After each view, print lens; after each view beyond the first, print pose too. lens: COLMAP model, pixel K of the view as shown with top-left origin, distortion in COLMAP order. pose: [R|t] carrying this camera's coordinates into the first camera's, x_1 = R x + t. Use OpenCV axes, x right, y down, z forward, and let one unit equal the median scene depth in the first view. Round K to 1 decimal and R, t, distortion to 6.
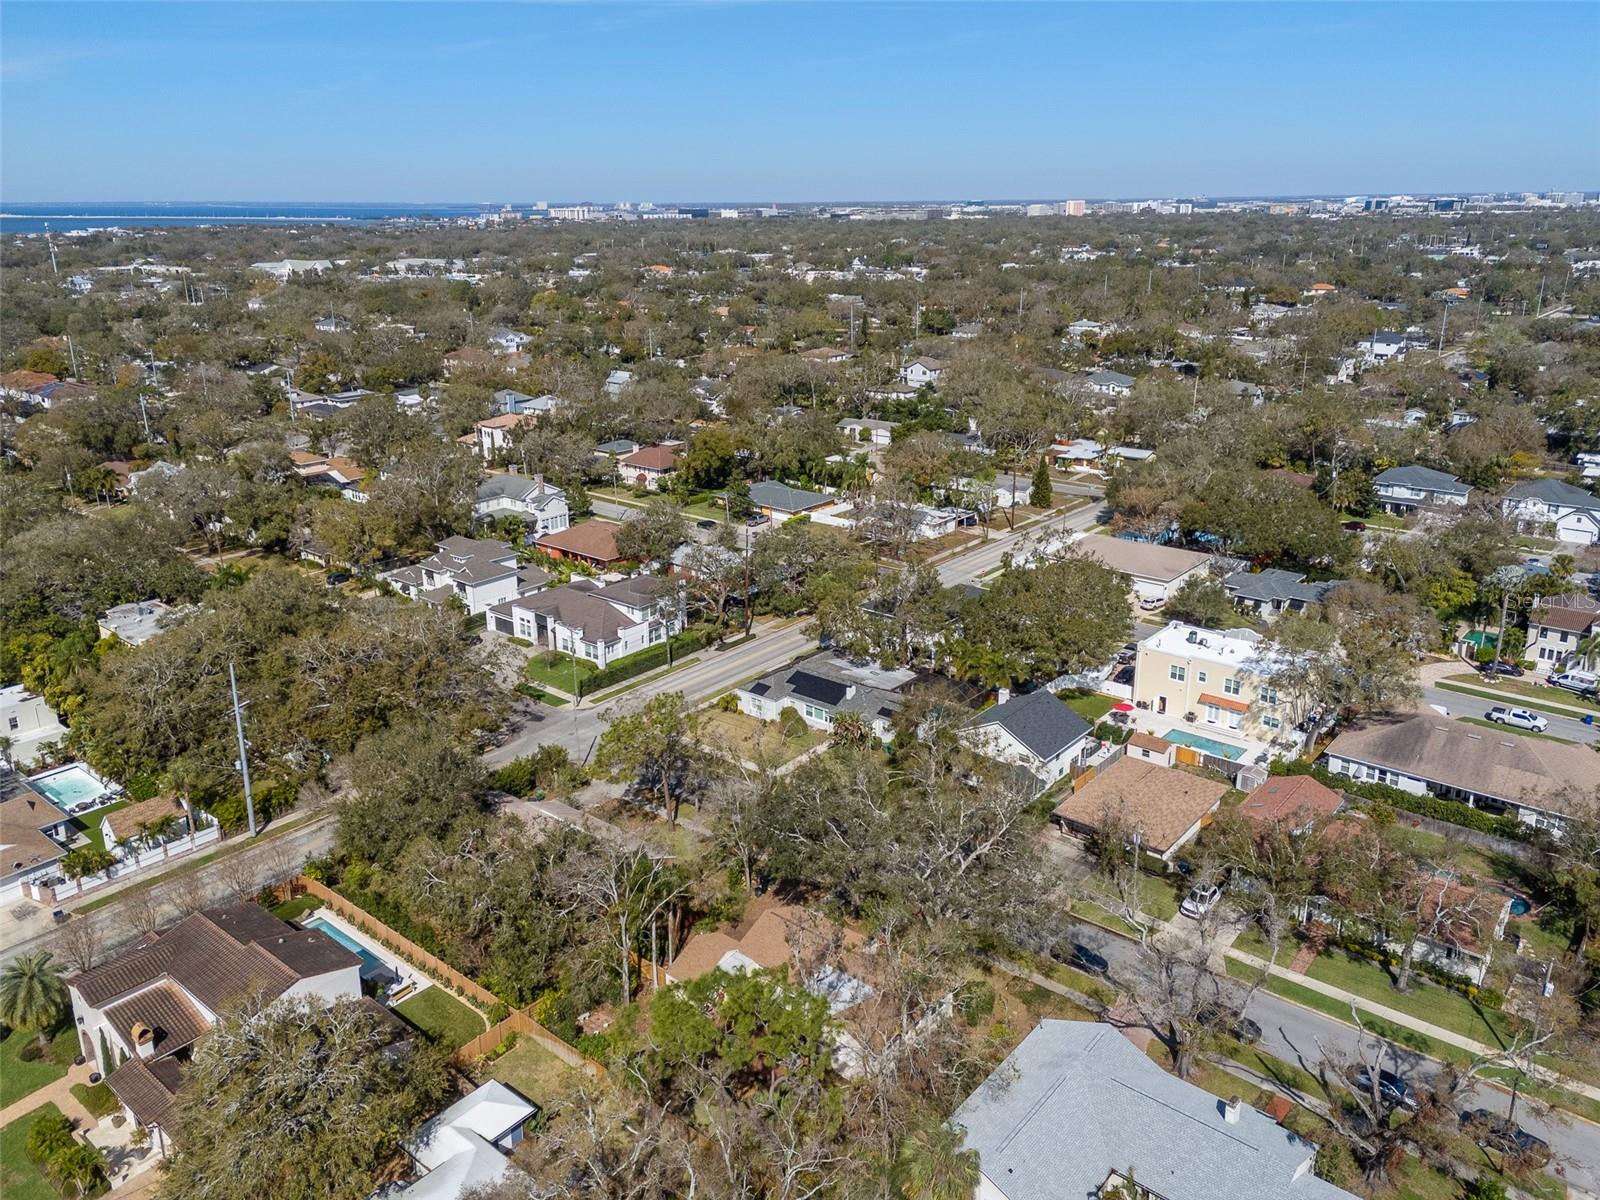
lens RADIAL K [[1174.7, 0, 804.1], [0, 1174.7, 573.8], [0, 0, 1]] dist [0.085846, -0.076854]
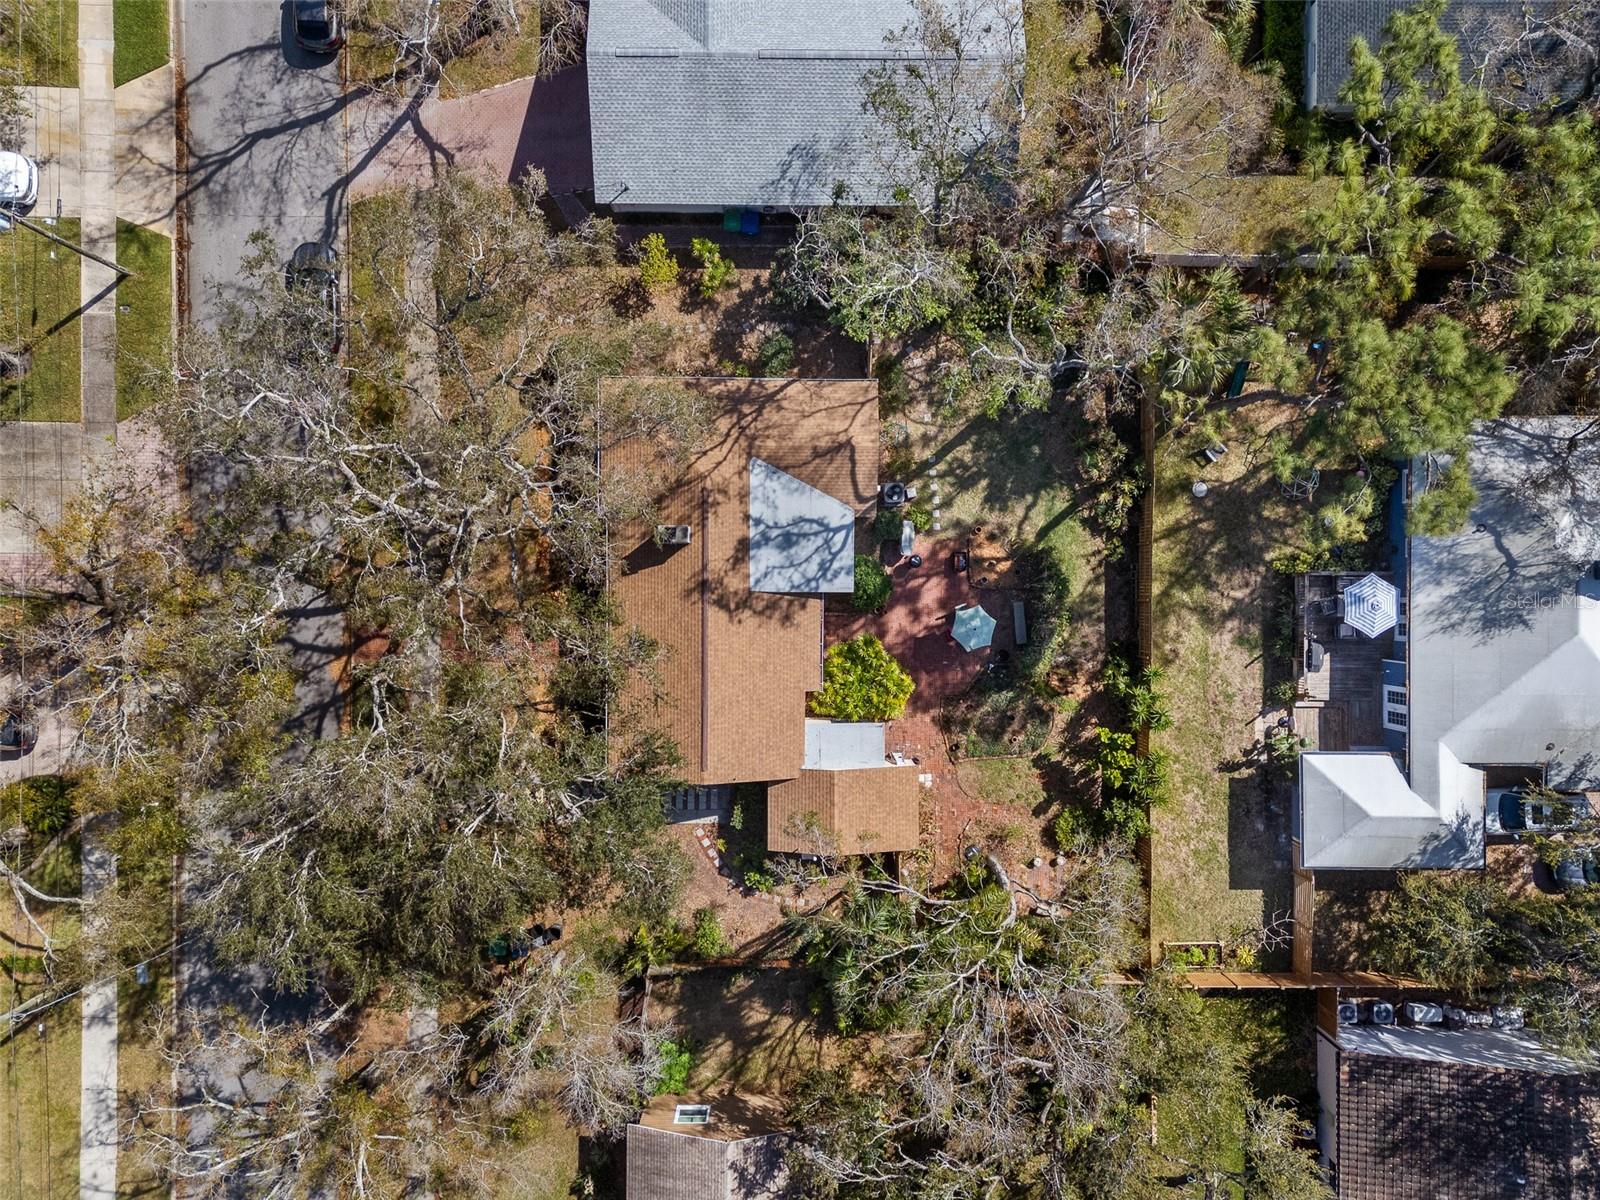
lens RADIAL K [[1174.7, 0, 811.3], [0, 1174.7, 610.4], [0, 0, 1]] dist [0.085846, -0.076854]
pose [[-0.635499, -0.771991, 0.013086, -0.007807], [0.249402, -0.189207, 0.949736, -0.086499], [-0.730712, 0.606820, 0.312777, 0.468545]]
